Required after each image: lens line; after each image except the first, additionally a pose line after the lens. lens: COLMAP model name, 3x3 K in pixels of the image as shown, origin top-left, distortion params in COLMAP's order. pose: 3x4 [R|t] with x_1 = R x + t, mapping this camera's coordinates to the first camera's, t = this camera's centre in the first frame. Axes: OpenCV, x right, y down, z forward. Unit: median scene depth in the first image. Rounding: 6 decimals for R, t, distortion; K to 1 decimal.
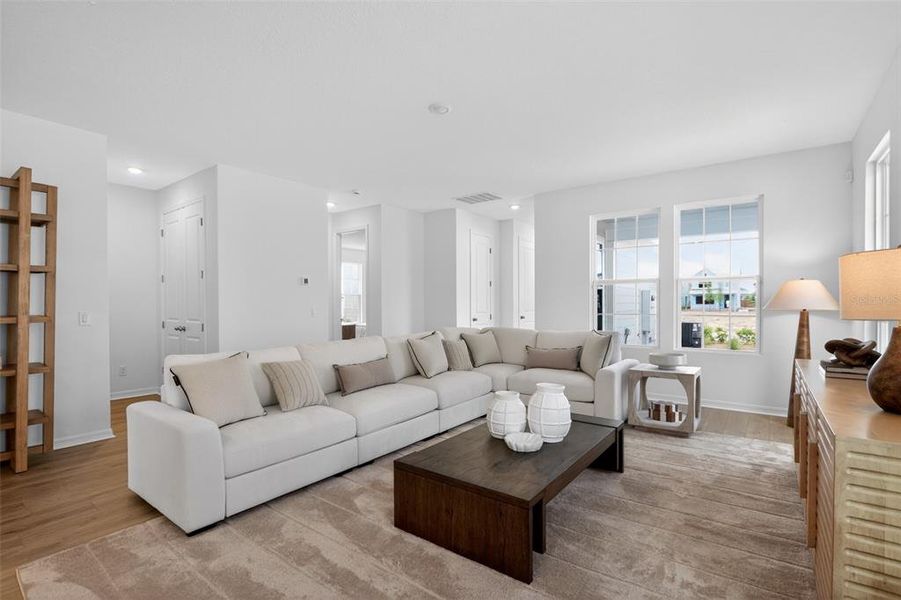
lens RADIAL K [[421.4, 0, 449.9], [0, 421.4, 308.1], [0, 0, 1]] dist [-0.014924, 0.000398]
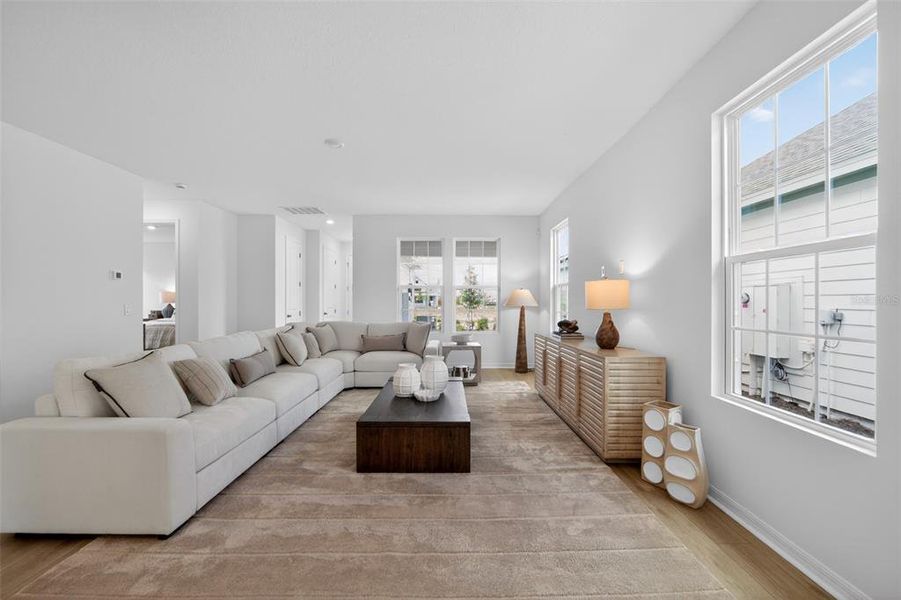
lens RADIAL K [[358.5, 0, 450.1], [0, 358.5, 303.0], [0, 0, 1]] dist [-0.013043, -0.000160]
pose [[0.796318, 0.003143, 0.604869, -0.325767], [0.002317, 0.999963, -0.008245, 0.002326], [-0.604873, 0.007967, 0.796282, -0.034333]]
